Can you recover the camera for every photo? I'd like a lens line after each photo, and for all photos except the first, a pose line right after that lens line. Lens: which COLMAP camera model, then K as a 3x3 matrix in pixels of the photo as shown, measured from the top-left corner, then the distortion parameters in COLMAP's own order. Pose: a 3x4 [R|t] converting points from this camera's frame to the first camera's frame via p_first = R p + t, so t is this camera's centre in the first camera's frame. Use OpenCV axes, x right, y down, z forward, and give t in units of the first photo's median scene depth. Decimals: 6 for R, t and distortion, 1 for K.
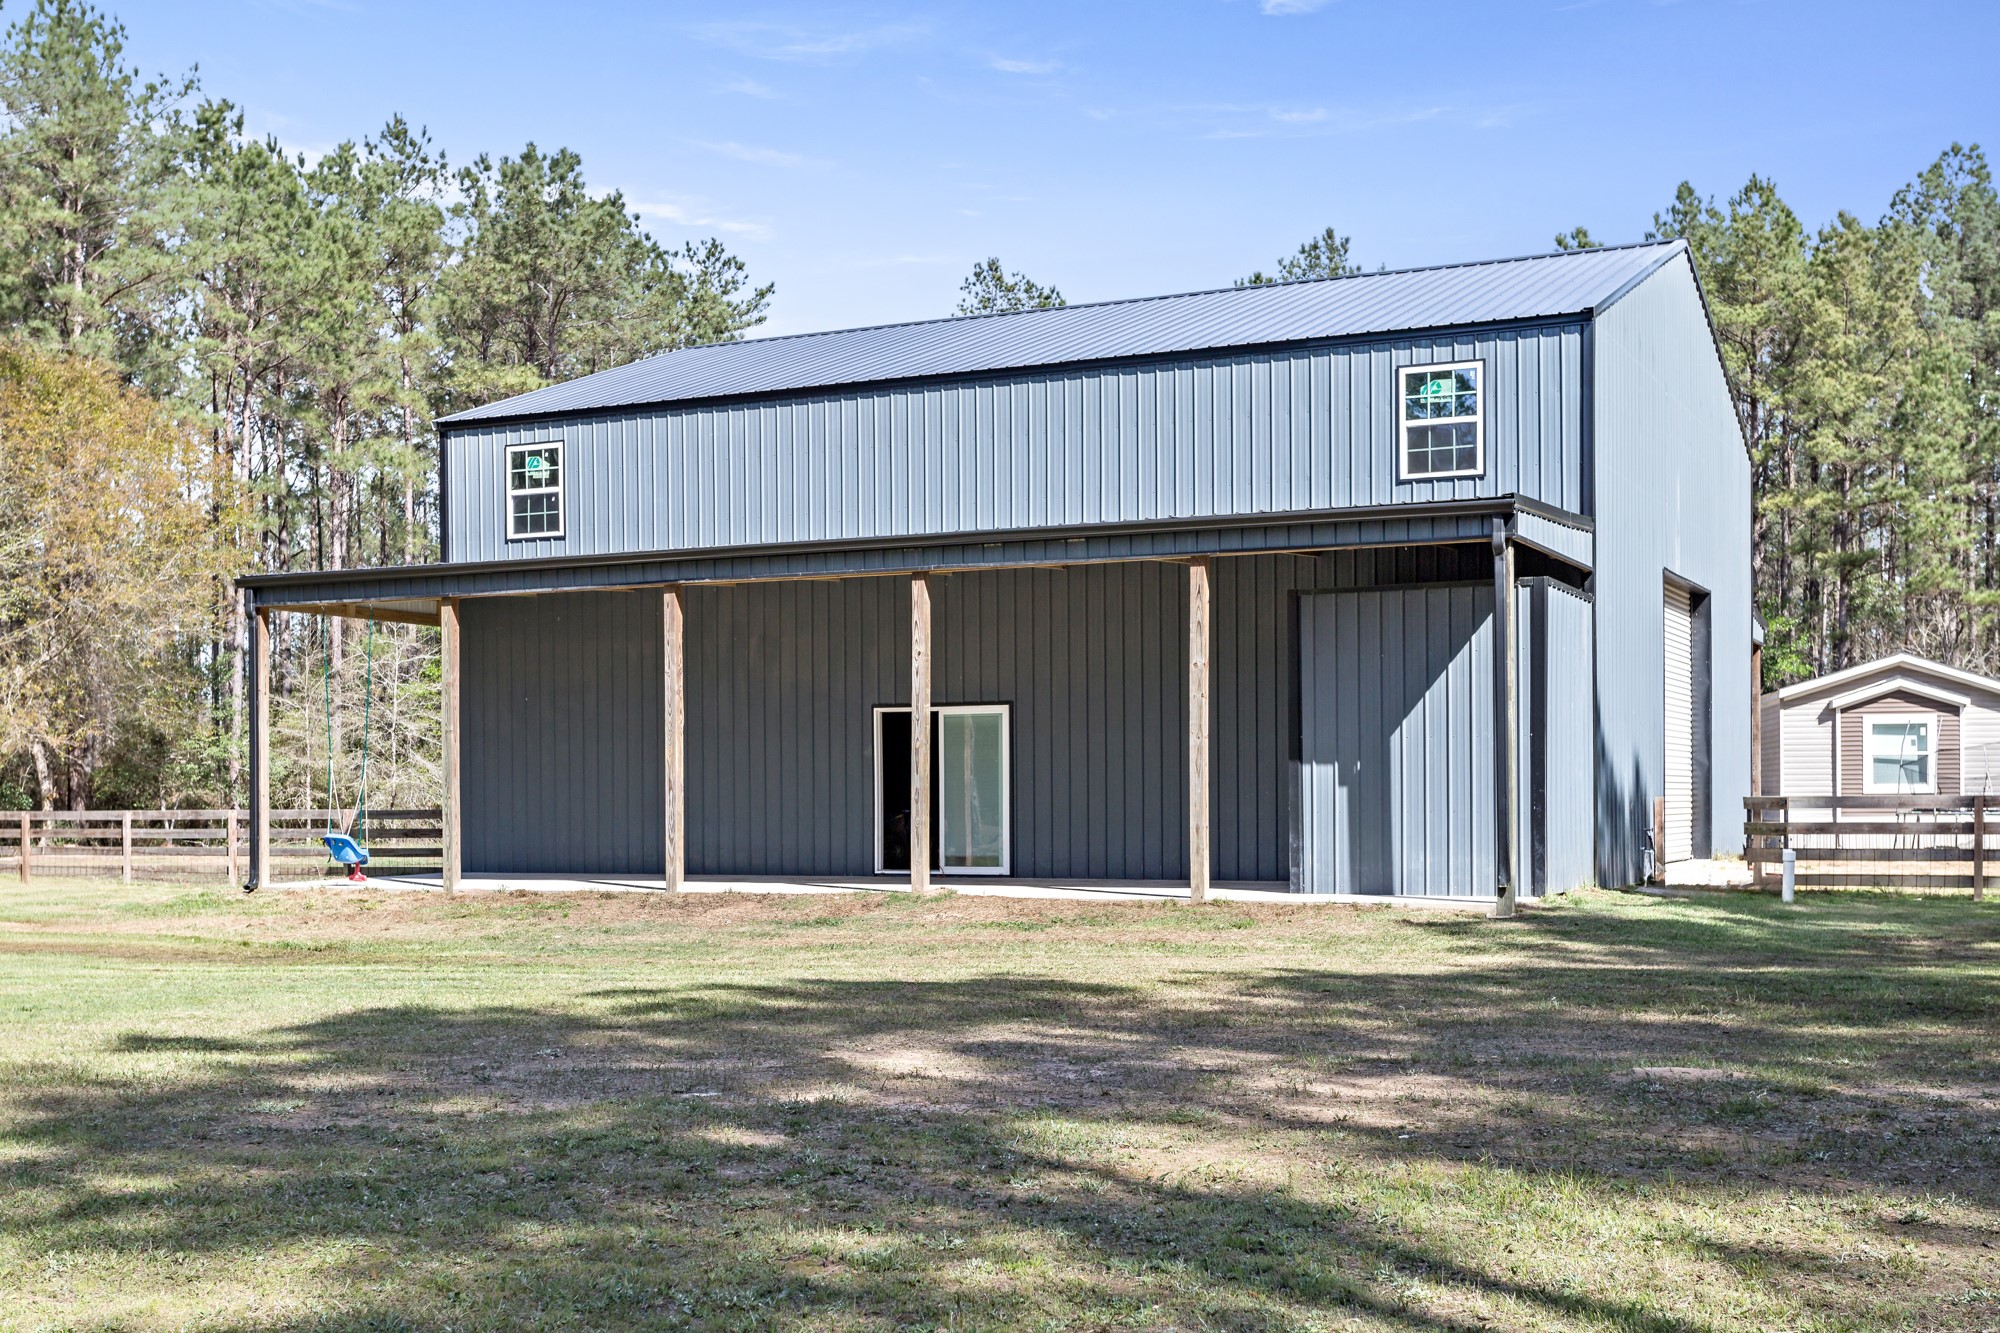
lens RADIAL K [[2316.1, 0, 1007.1], [0, 2316.1, 709.0], [0, 0, 1]] dist [-0.010675, 0.000000]
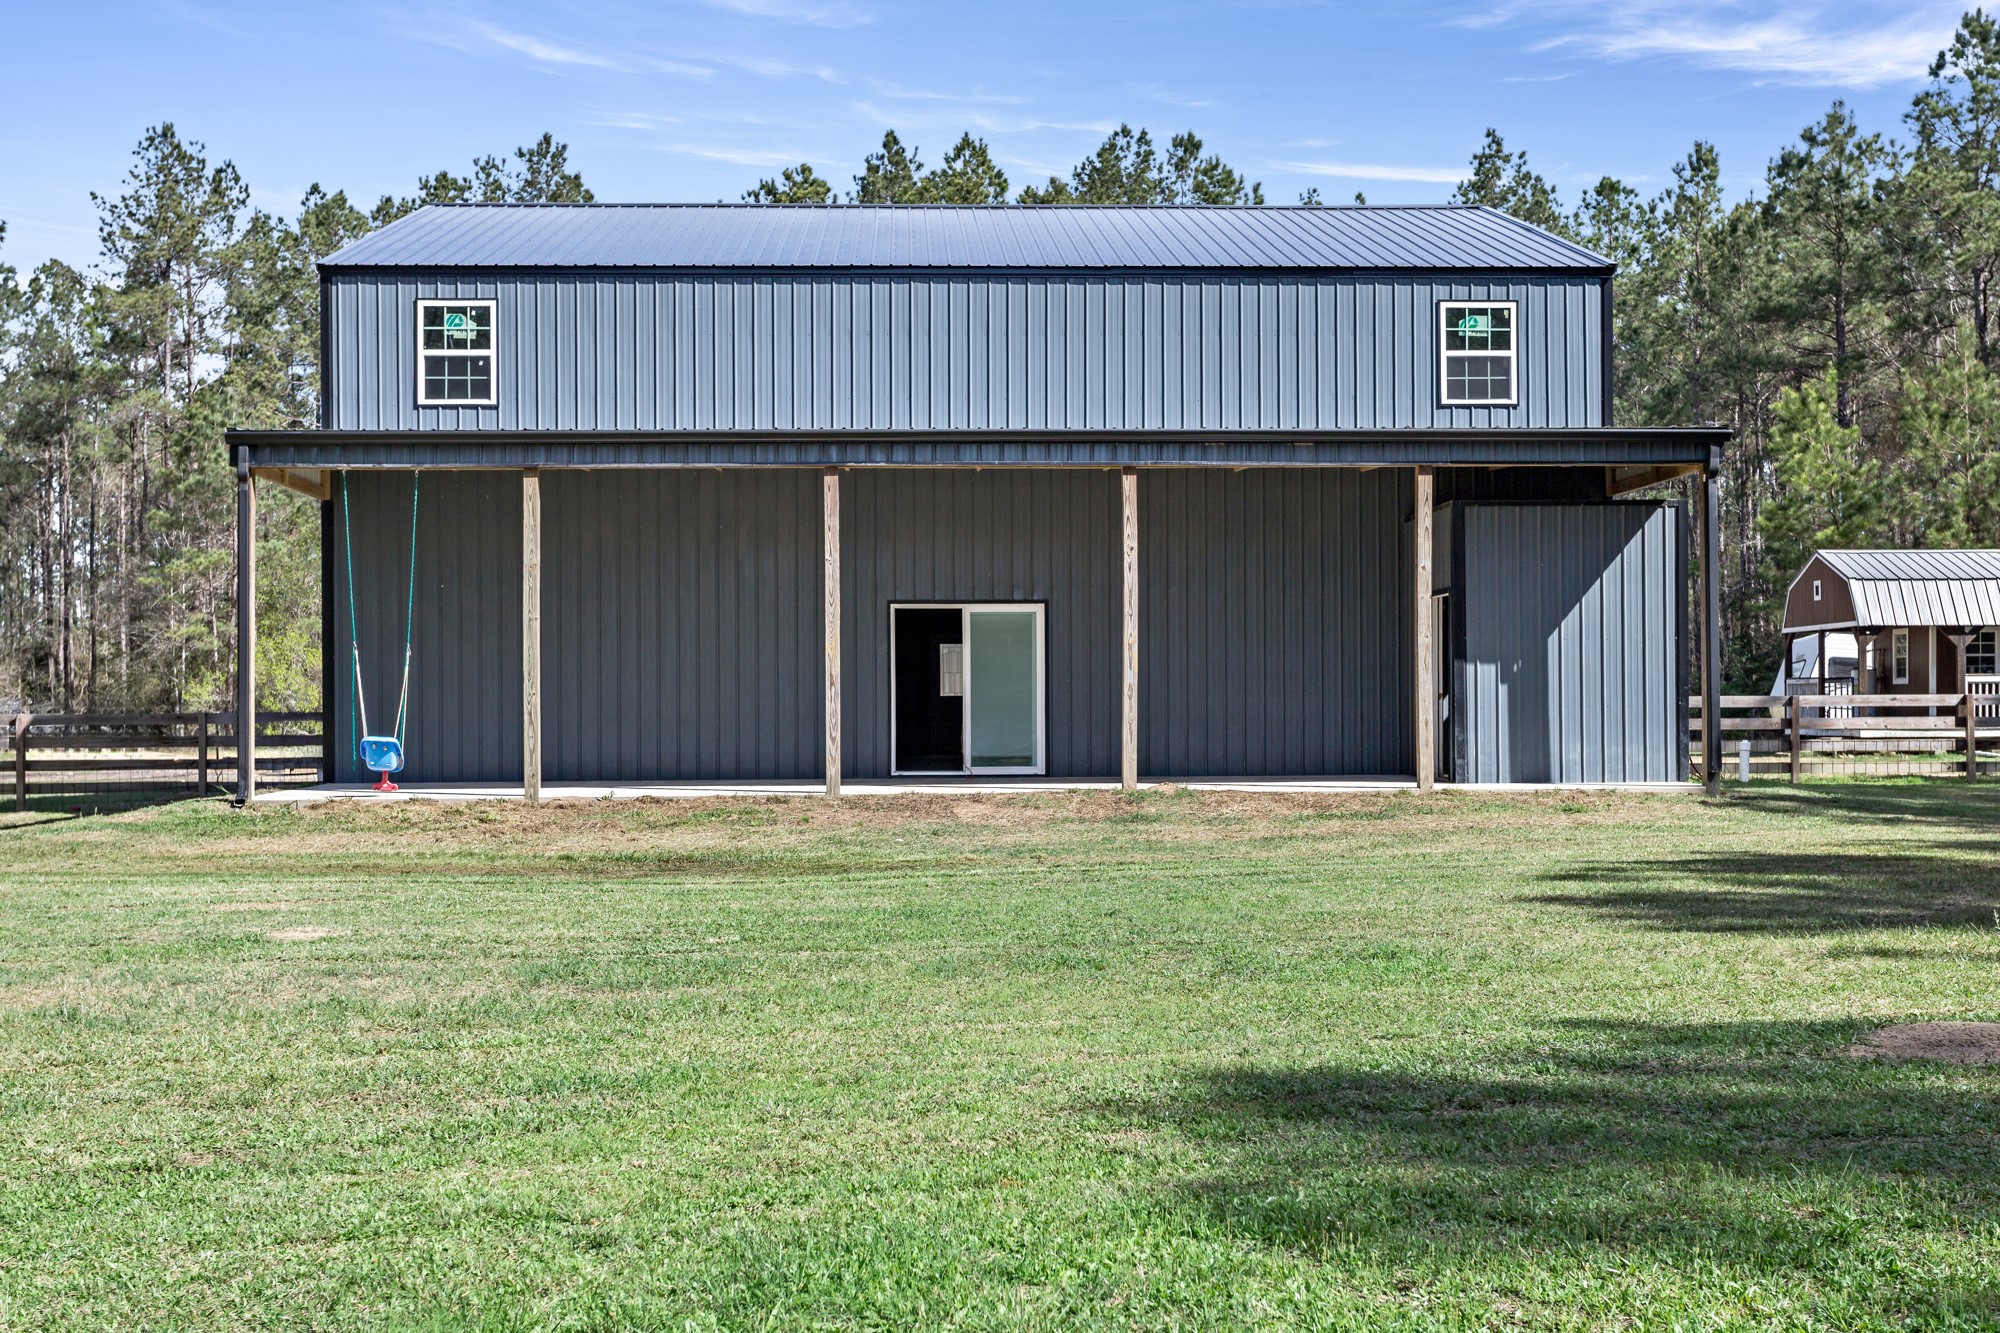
lens RADIAL K [[2316.1, 0, 1005.6], [0, 2316.1, 595.1], [0, 0, 1]] dist [-0.010675, 0.000000]
pose [[0.873526, 0.022868, 0.486240, -0.529679], [-0.015240, 0.999691, -0.019638, 0.015074], [-0.486539, 0.009745, 0.873604, 0.147774]]
